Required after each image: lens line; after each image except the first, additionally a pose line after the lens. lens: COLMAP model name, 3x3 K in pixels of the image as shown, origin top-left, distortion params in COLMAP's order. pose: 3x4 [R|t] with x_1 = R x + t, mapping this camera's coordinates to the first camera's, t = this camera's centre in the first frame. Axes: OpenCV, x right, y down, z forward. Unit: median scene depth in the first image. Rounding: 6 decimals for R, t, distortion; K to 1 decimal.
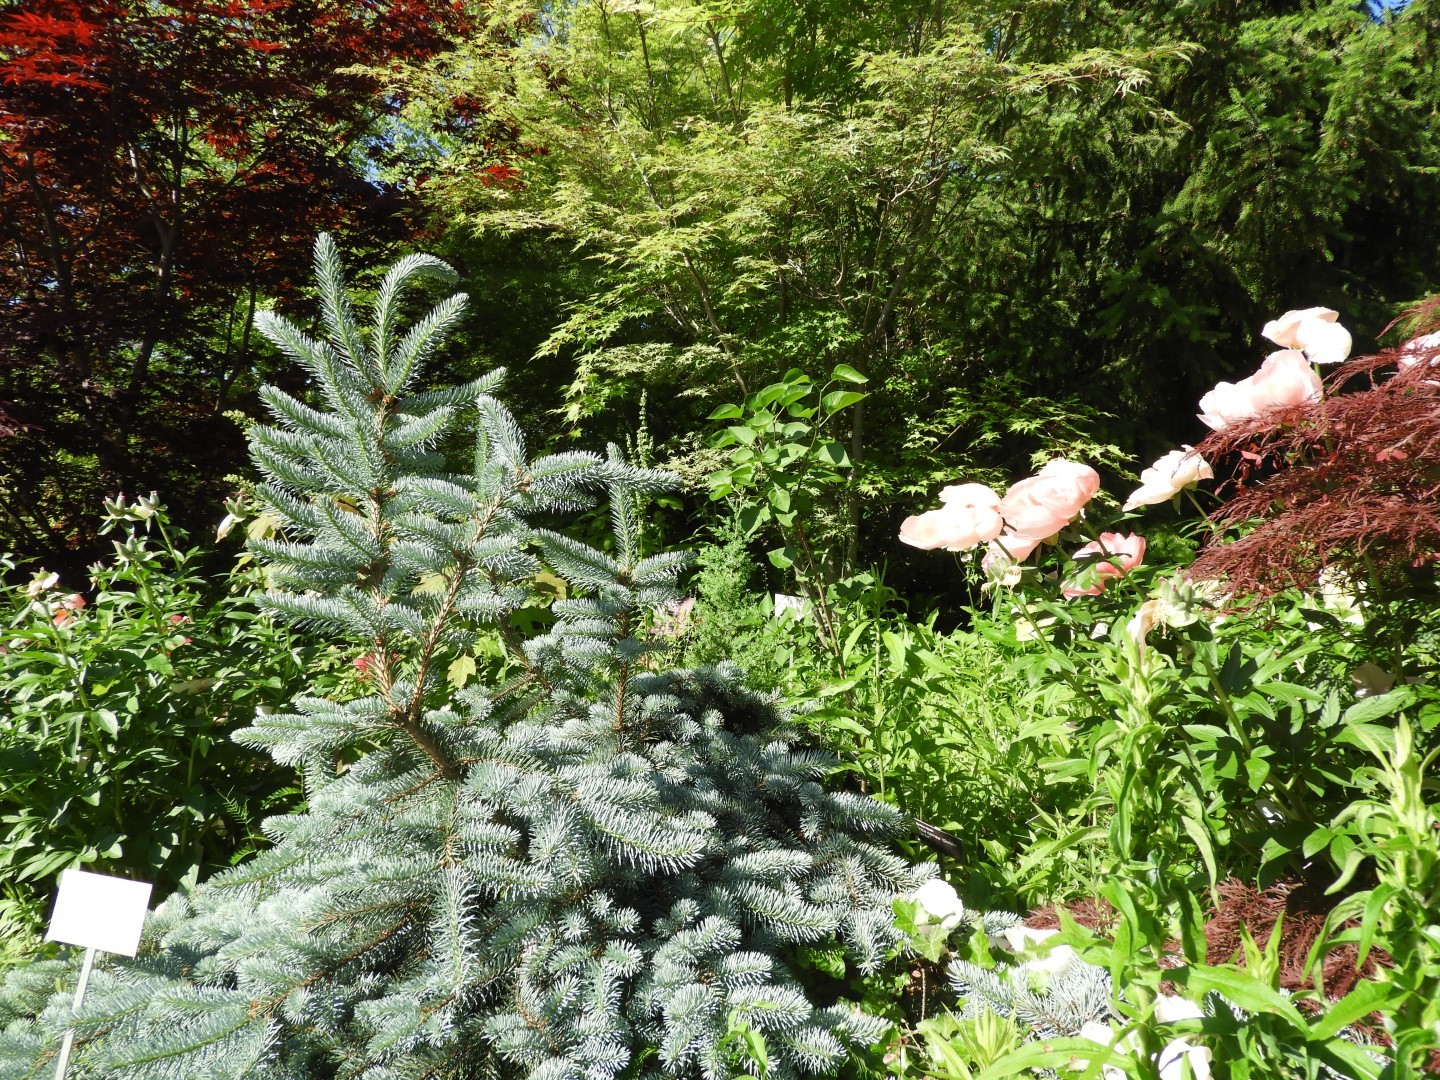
lens RADIAL K [[1012.2, 0, 721.0], [0, 1012.2, 538.2], [0, 0, 1]] dist [-0.000508, -0.001133]
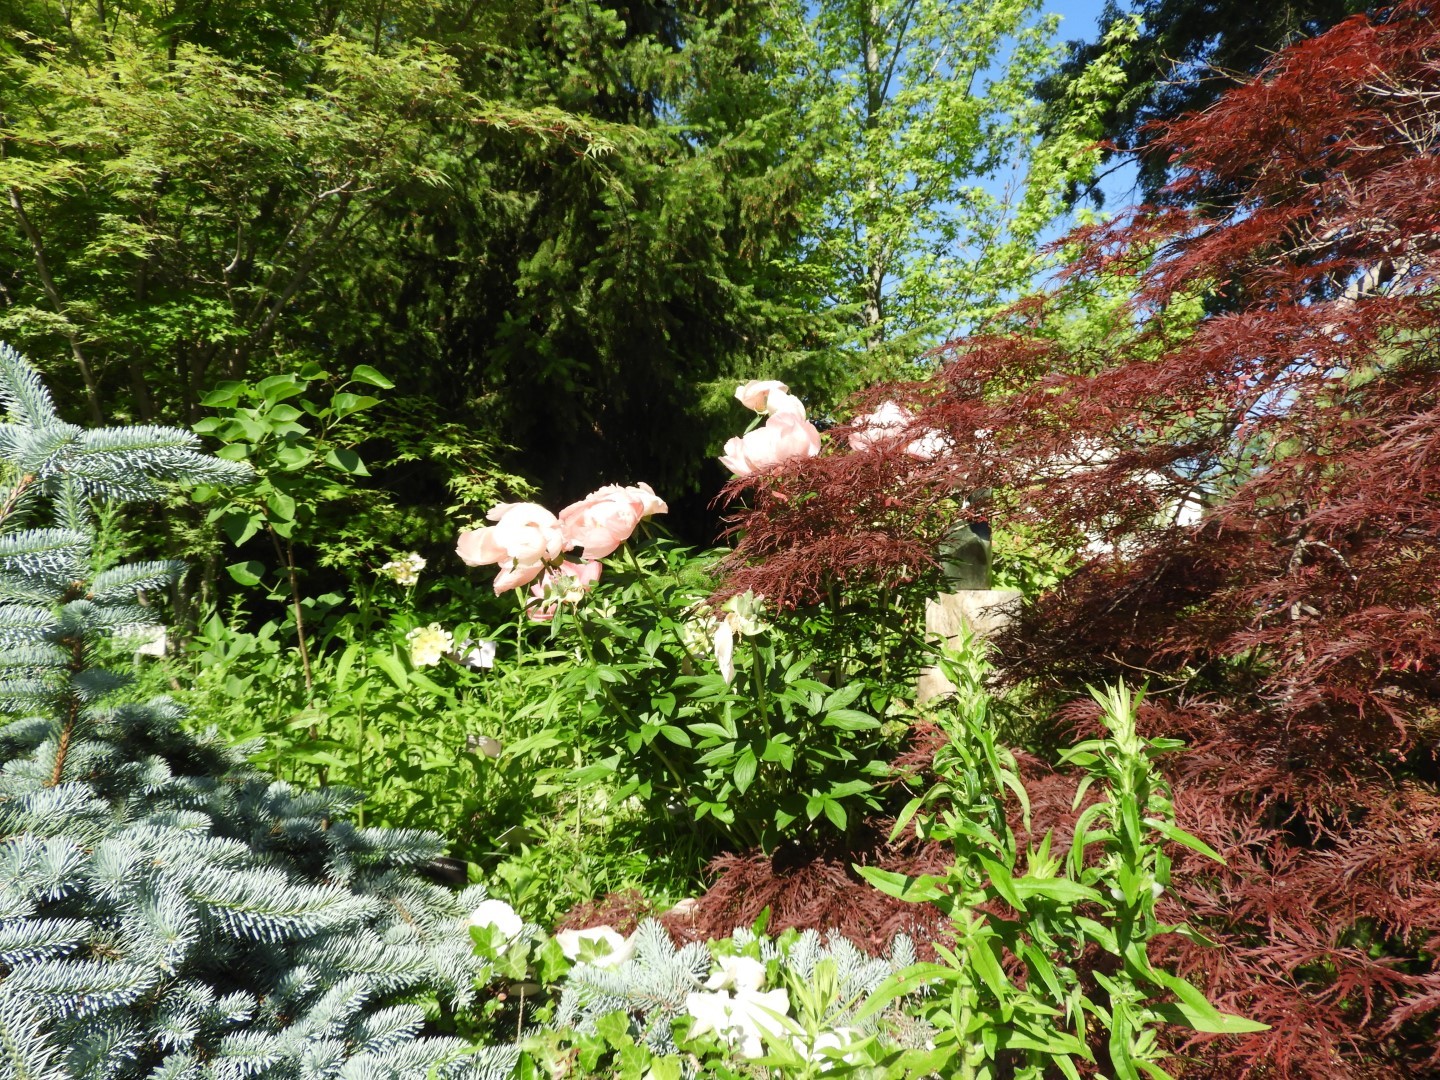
lens RADIAL K [[1012.2, 0, 721.3], [0, 1012.2, 543.6], [0, 0, 1]] dist [-0.000508, -0.001133]
pose [[0.763745, 0.043236, 0.644069, -0.118887], [-0.027007, 0.999021, -0.035039, 0.008349], [-0.644953, 0.009367, 0.764165, 0.044179]]
